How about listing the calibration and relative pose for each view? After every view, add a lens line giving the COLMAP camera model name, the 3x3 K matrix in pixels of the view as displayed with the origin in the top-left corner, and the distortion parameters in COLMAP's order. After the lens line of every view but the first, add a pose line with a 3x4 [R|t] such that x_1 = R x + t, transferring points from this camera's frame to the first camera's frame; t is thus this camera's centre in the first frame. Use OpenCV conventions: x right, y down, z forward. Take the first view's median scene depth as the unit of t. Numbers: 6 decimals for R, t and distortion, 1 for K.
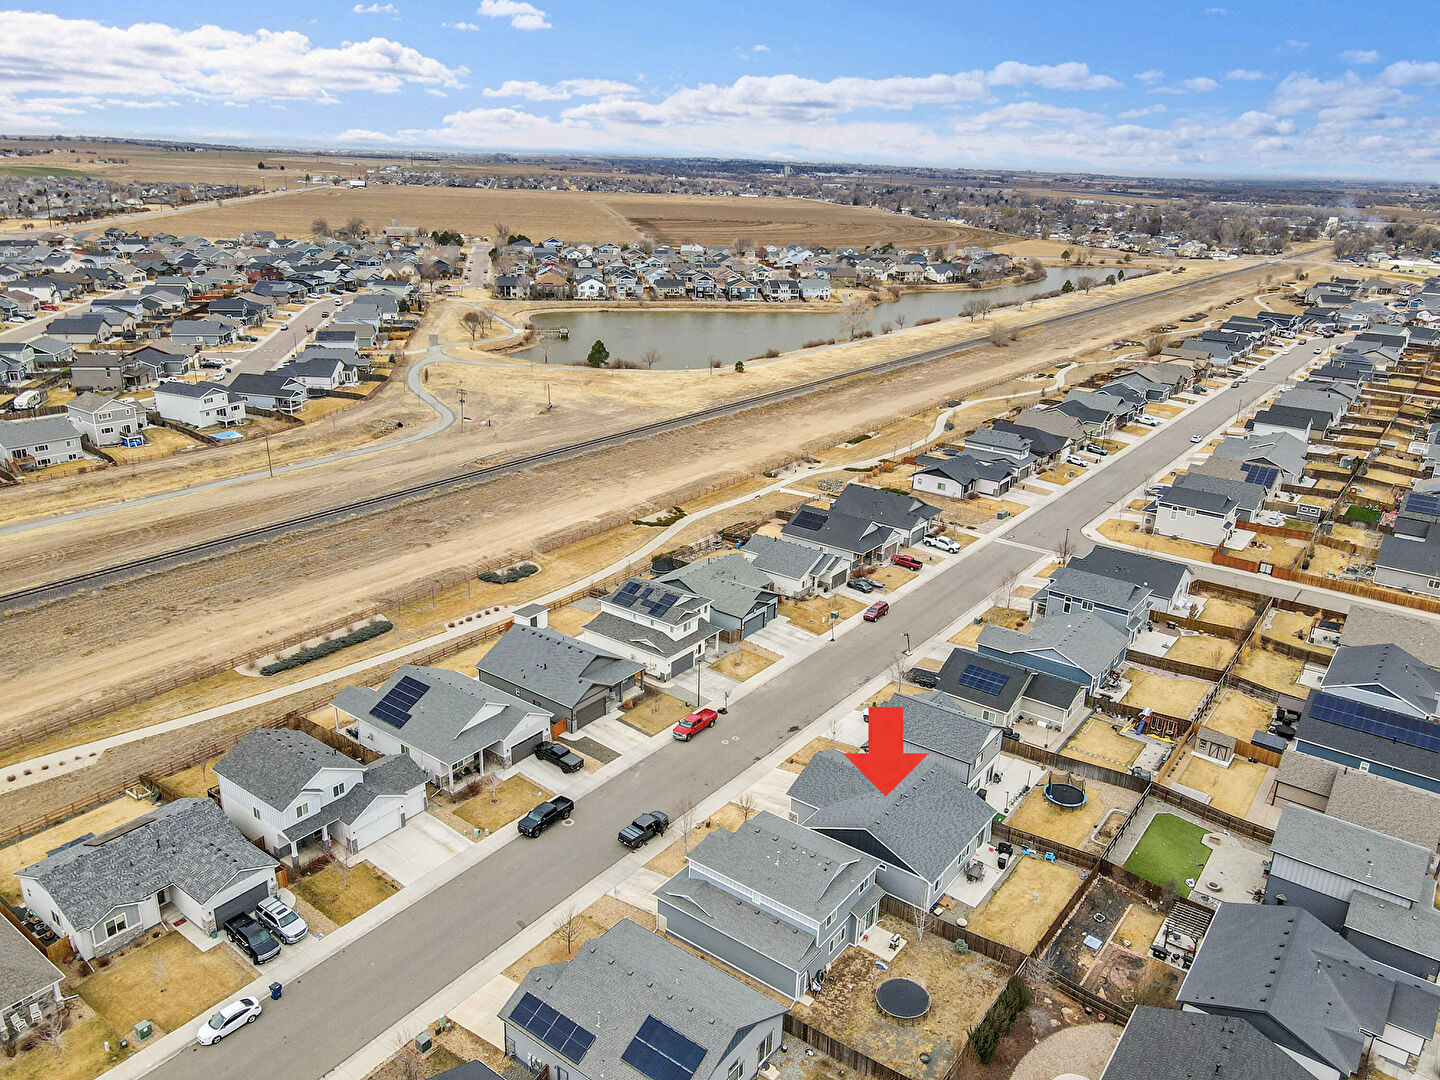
lens RADIAL K [[1061.4, 0, 720.0], [0, 1061.4, 540.0], [0, 0, 1]] dist [-0.010856, 0.039248]
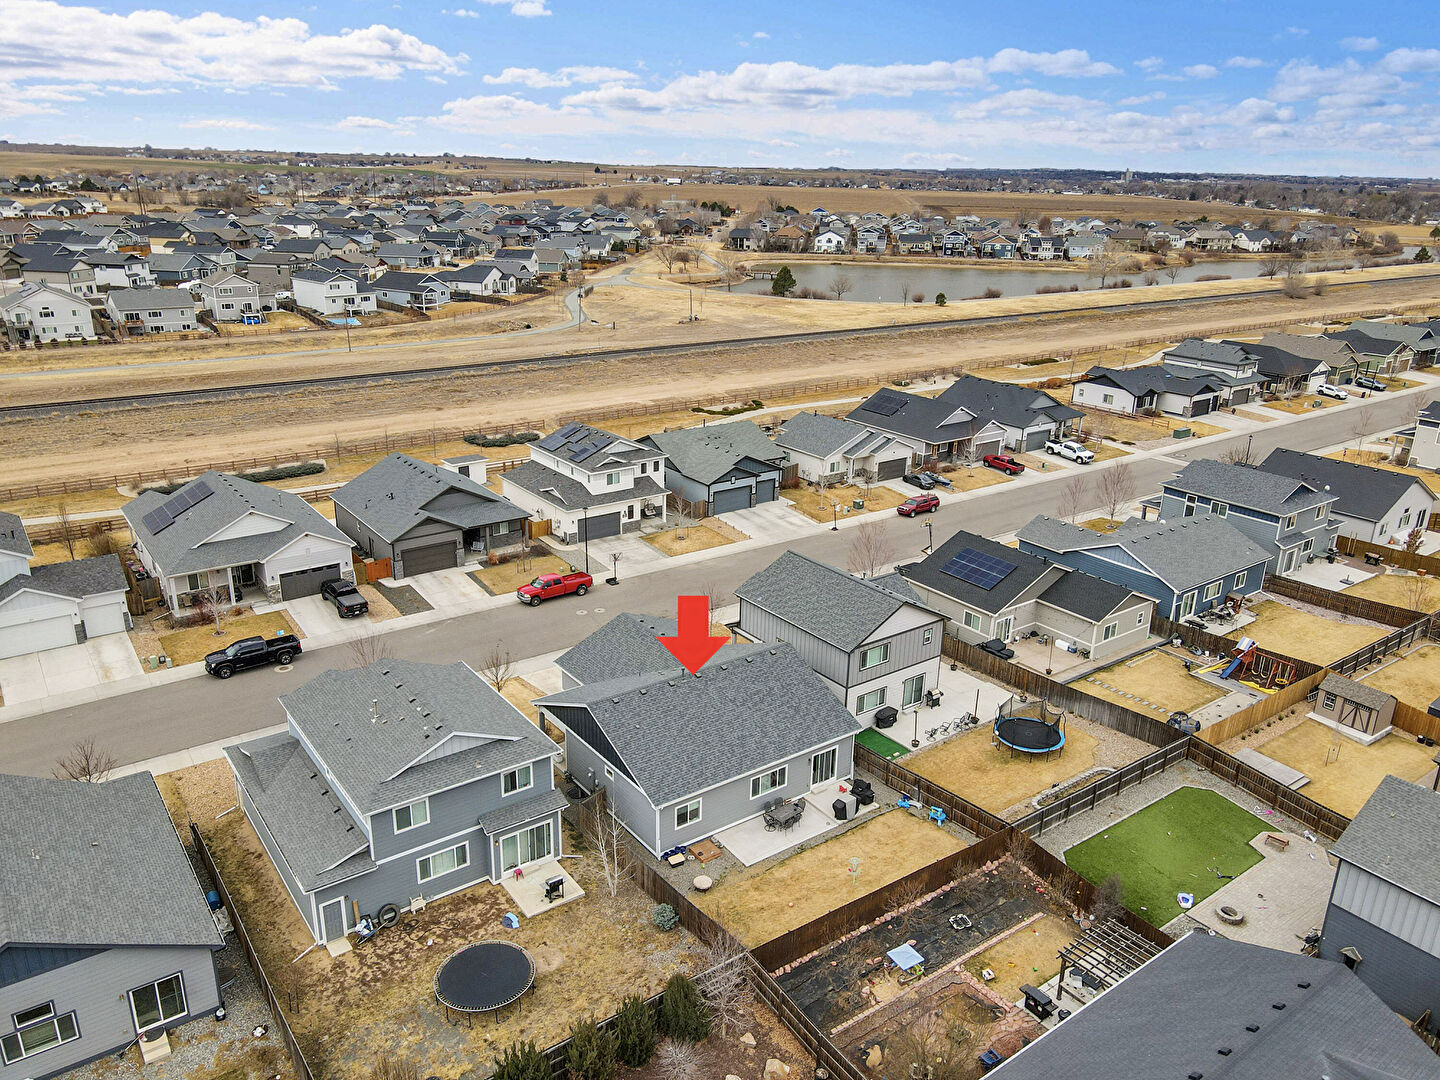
lens RADIAL K [[1061.4, 0, 720.0], [0, 1061.4, 540.0], [0, 0, 1]] dist [-0.010856, 0.039248]
pose [[0.956363, 0.086509, -0.279082, 0.199268], [-0.090080, 0.995935, 0.000031, 0.092333], [0.277950, 0.025110, 0.960267, 0.236154]]
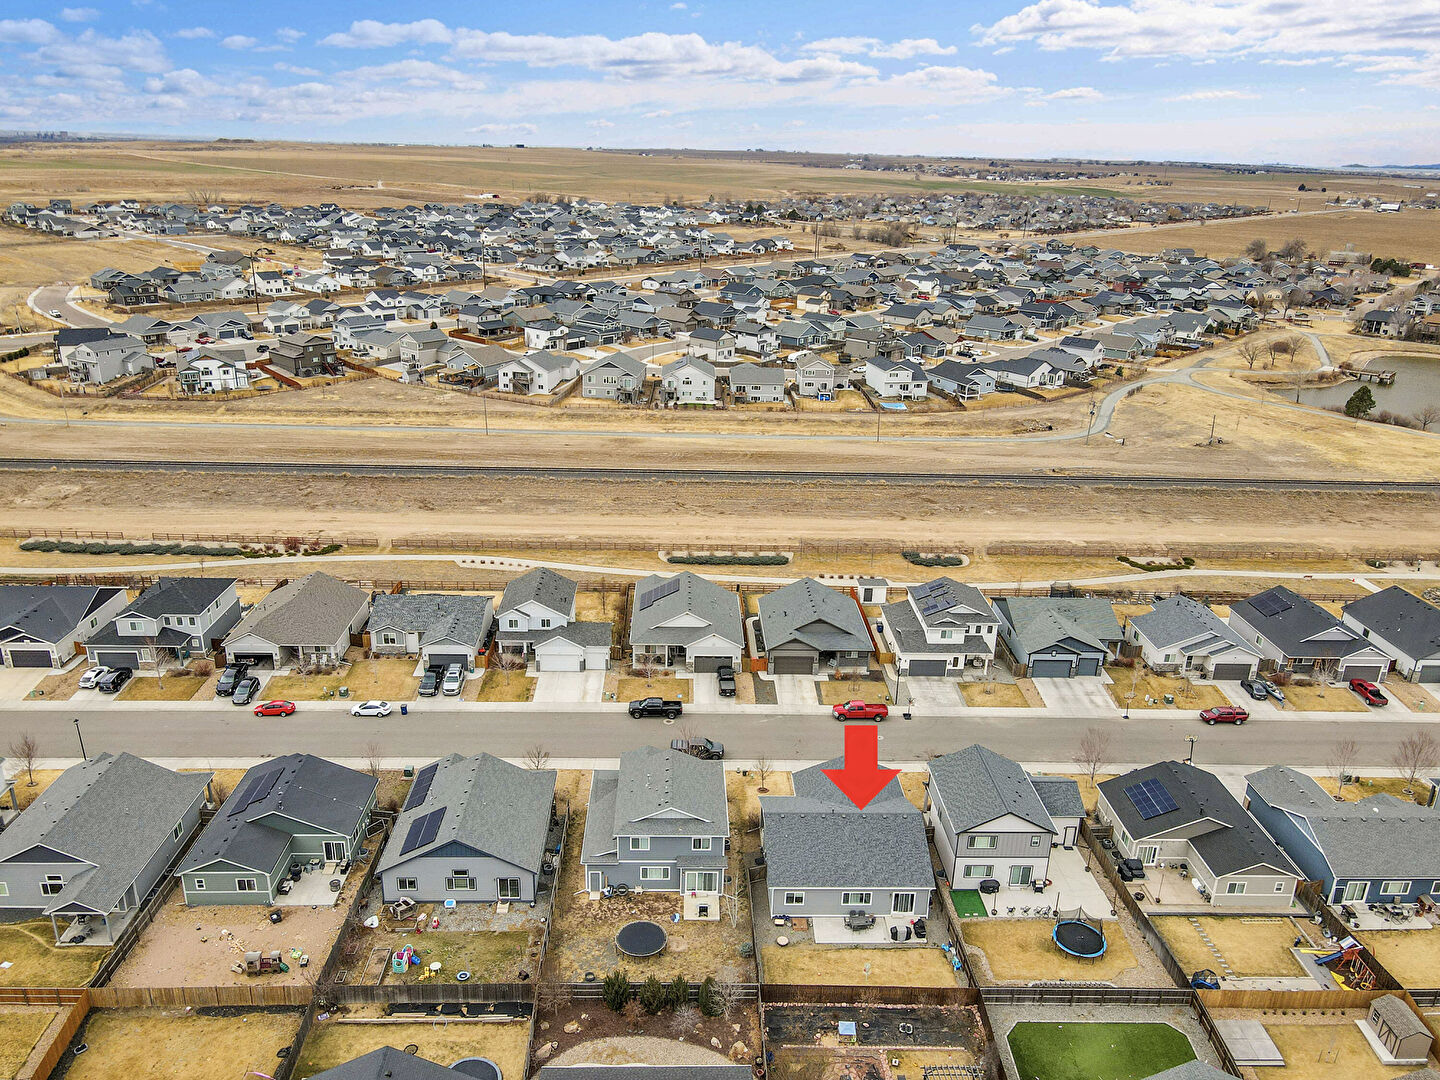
lens RADIAL K [[1061.4, 0, 720.0], [0, 1061.4, 540.0], [0, 0, 1]] dist [-0.010856, 0.039248]
pose [[0.623825, 0.256820, -0.738164, 0.423231], [-0.271000, 0.956954, 0.103918, -0.036944], [0.733076, 0.135215, 0.666570, 0.141953]]
